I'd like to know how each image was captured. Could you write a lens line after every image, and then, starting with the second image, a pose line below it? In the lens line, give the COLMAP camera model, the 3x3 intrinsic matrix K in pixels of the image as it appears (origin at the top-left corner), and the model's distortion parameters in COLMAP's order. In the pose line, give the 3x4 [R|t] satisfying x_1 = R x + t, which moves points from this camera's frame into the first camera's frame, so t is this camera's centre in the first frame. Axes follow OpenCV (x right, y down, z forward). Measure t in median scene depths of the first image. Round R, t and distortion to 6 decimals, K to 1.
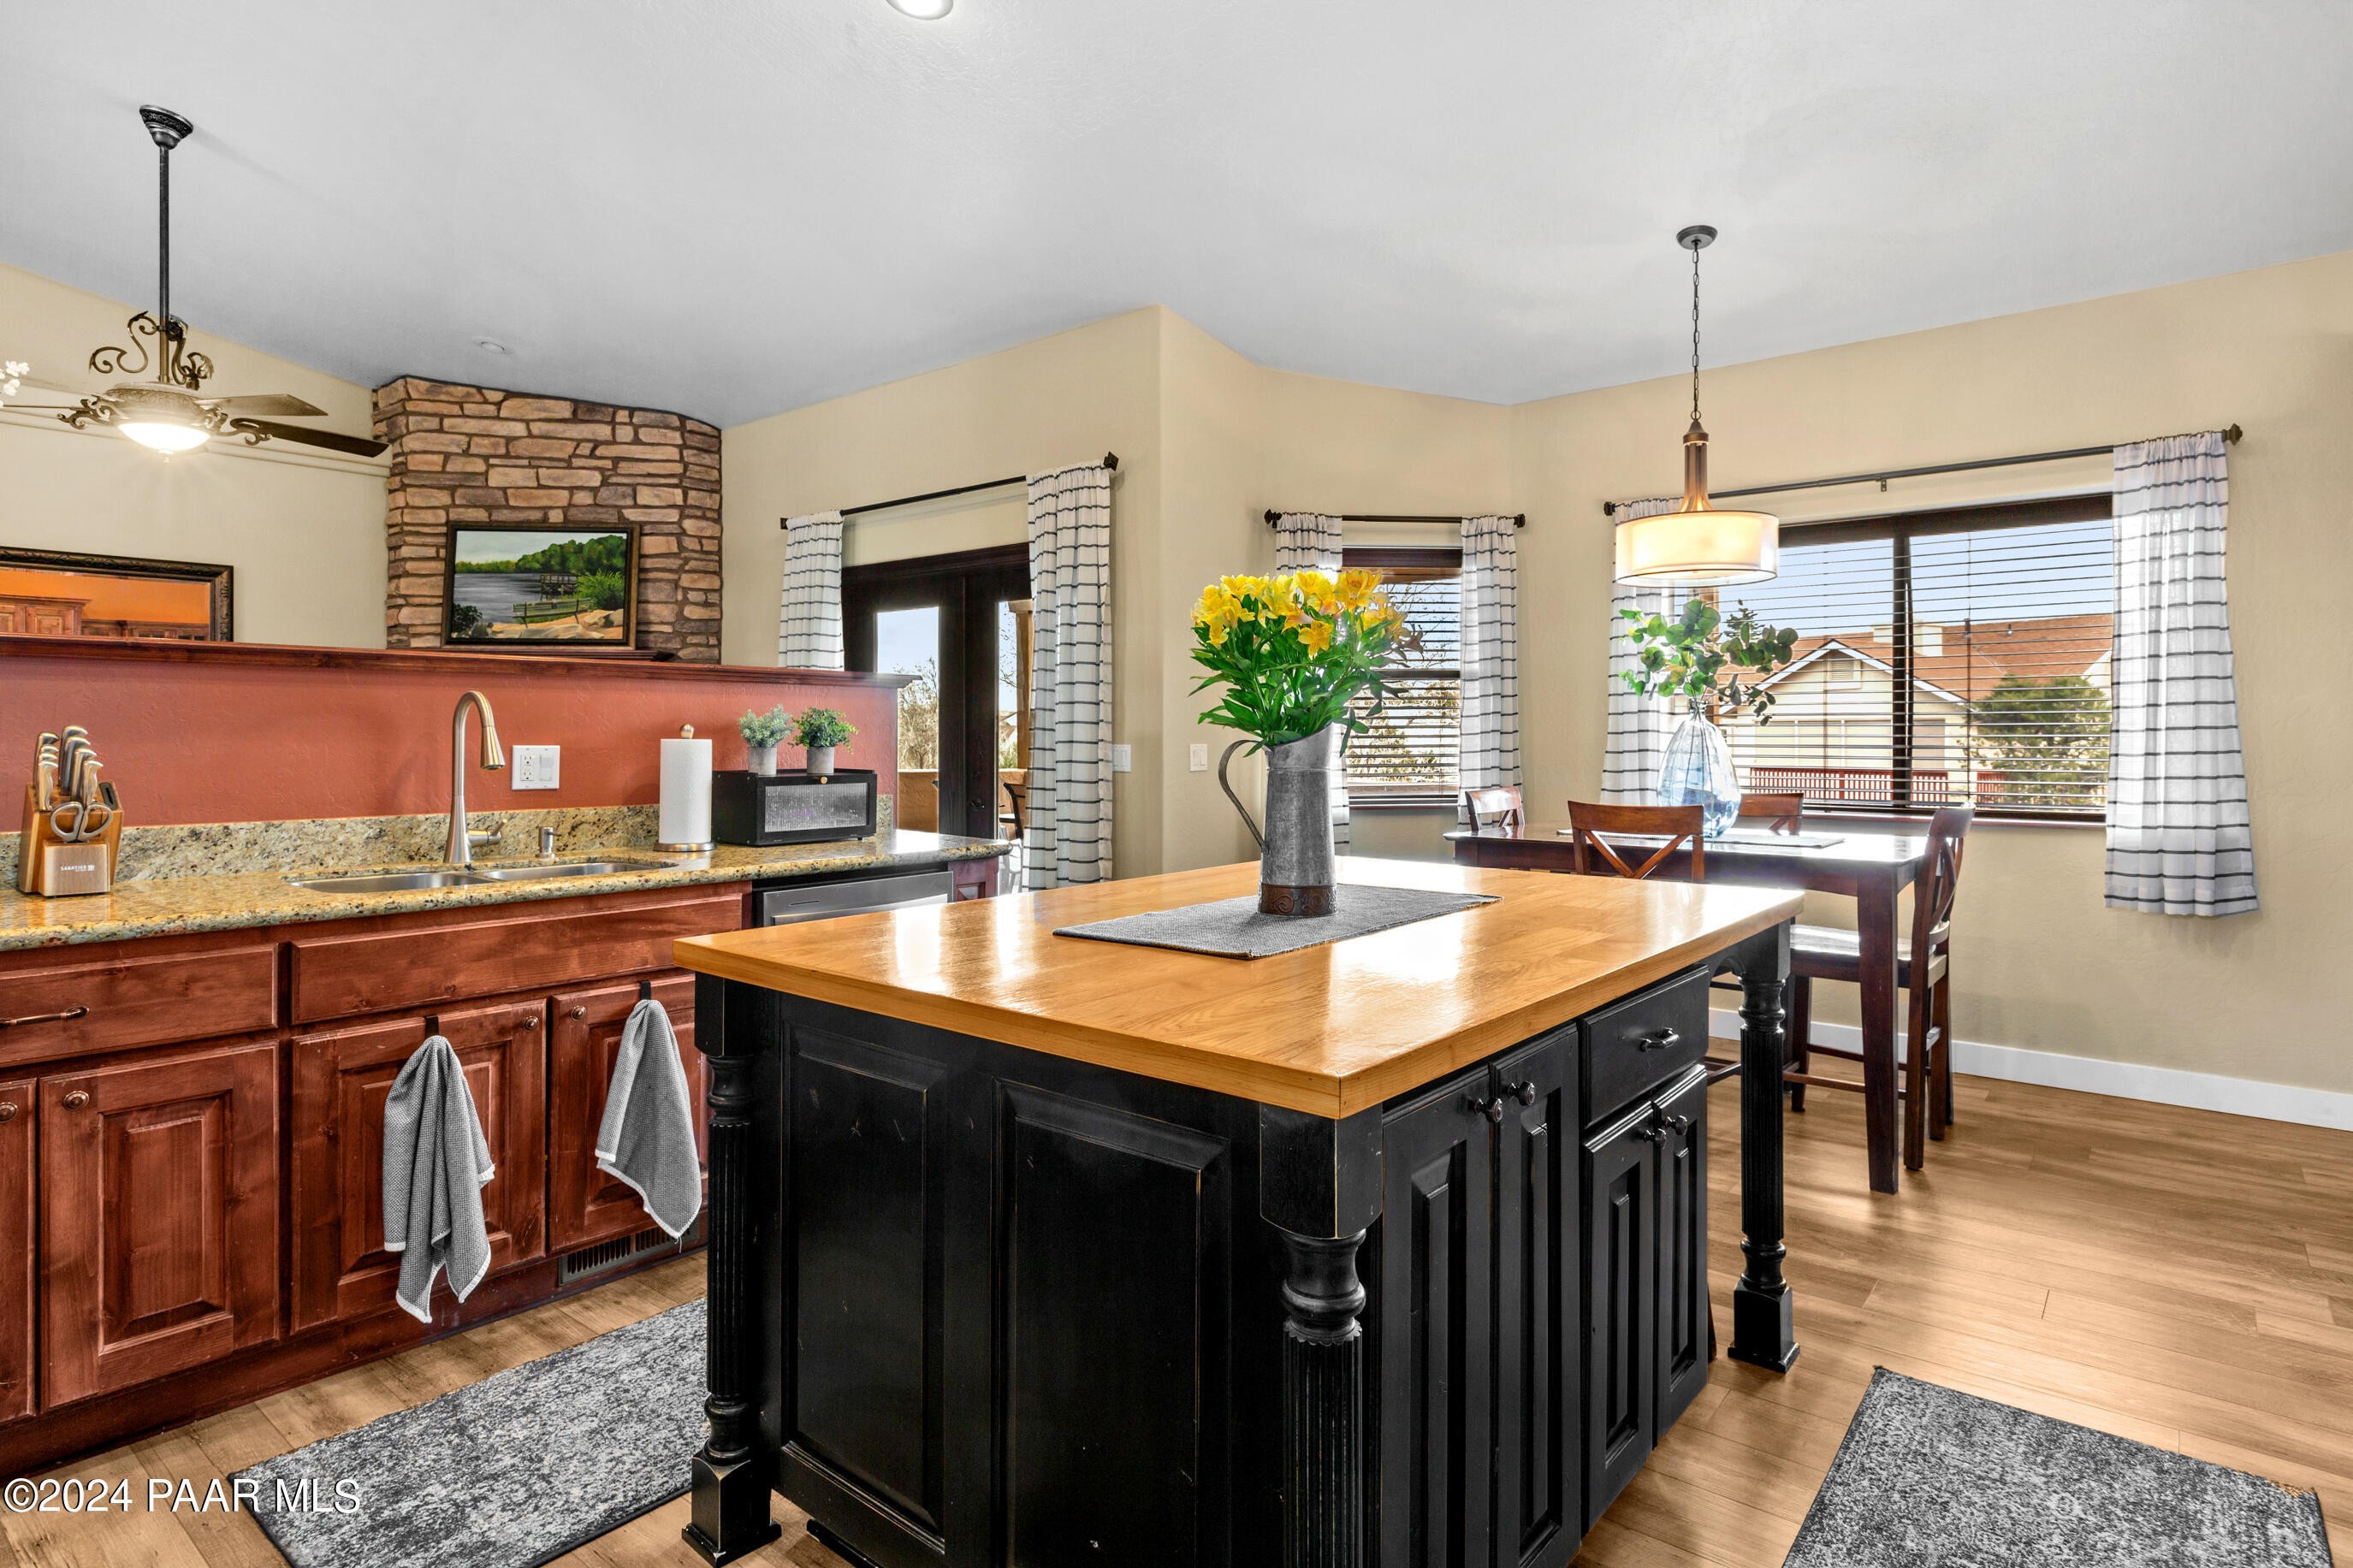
lens RADIAL K [[1262.8, 0, 1190.5], [0, 1262.8, 734.2], [0, 0, 1]] dist [-0.001088, -0.000663]
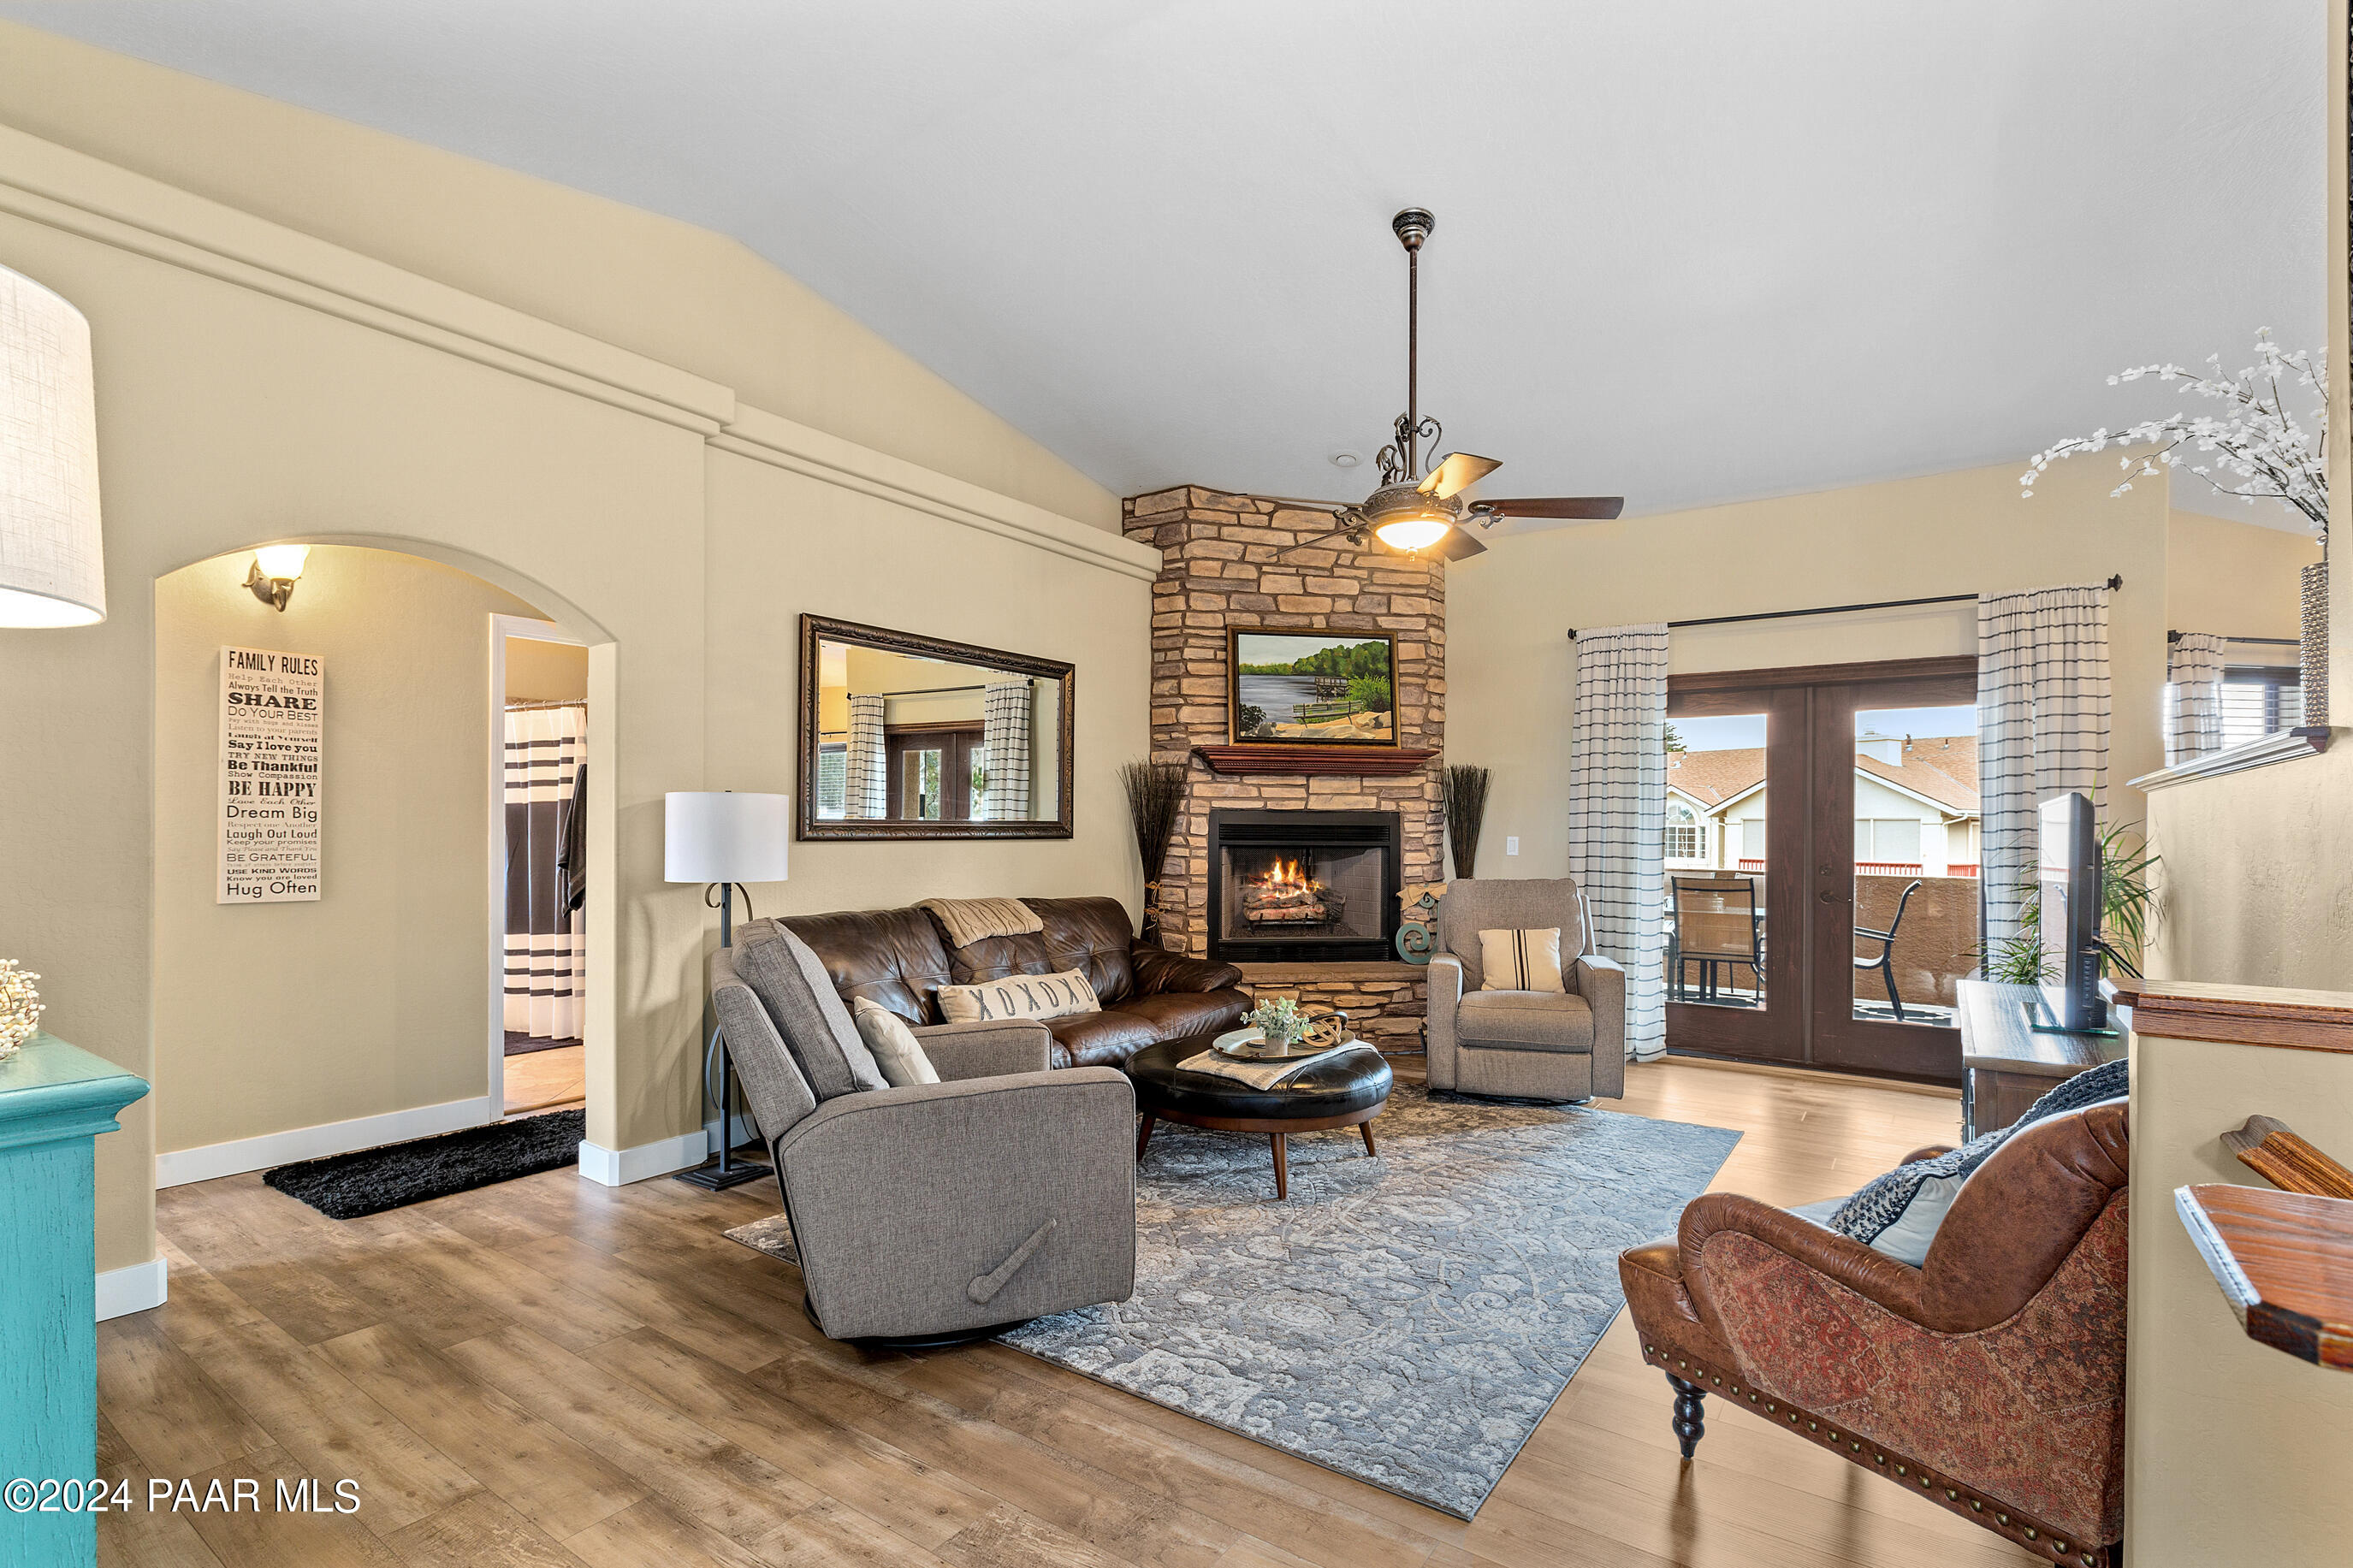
lens RADIAL K [[1105.8, 0, 1162.0], [0, 1105.8, 826.7], [0, 0, 1]] dist [-0.000941, 0.001248]
pose [[0.997772, 0.007869, 0.066245, -0.700036], [-0.008032, 0.999965, 0.002182, -0.002800], [-0.066226, -0.002709, 0.997801, 0.086538]]
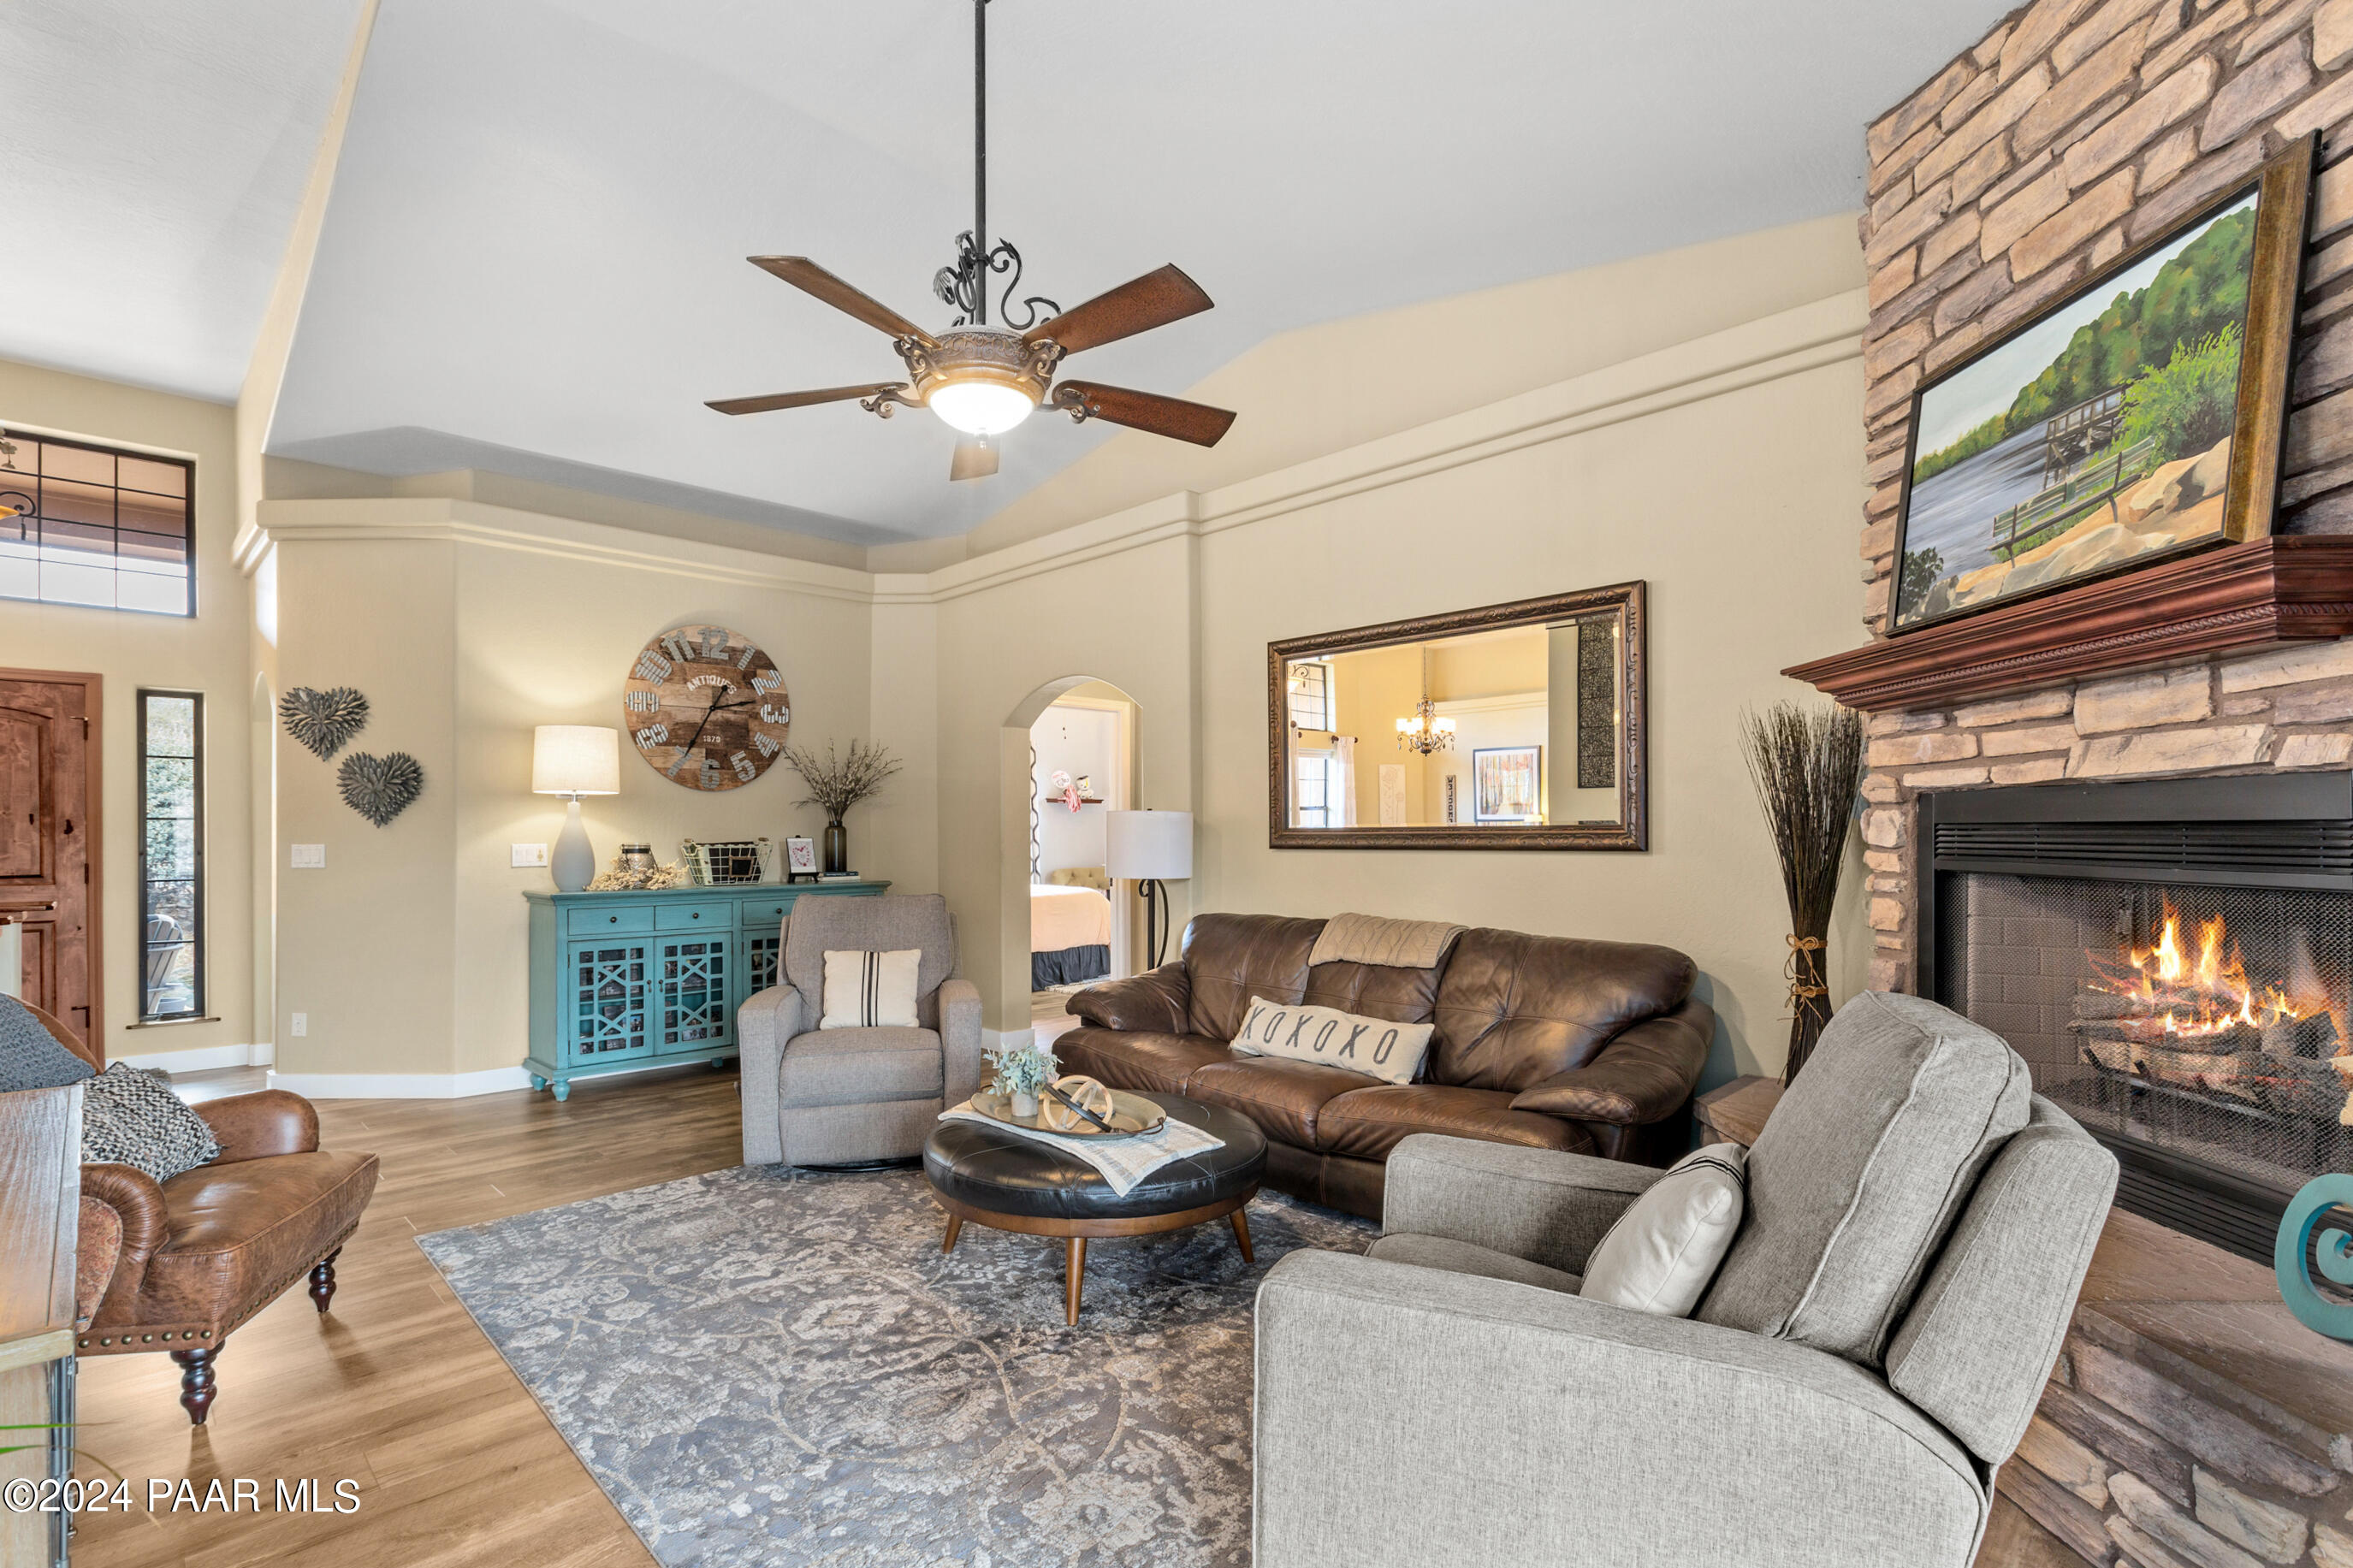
lens RADIAL K [[1105.8, 0, 1160.0], [0, 1105.8, 832.6], [0, 0, 1]] dist [-0.000941, 0.001248]
pose [[-0.118747, -0.000466, -0.992924, -0.143548], [0.005794, 0.999983, -0.001163, -0.001156], [0.992908, -0.005891, -0.118743, 0.765143]]
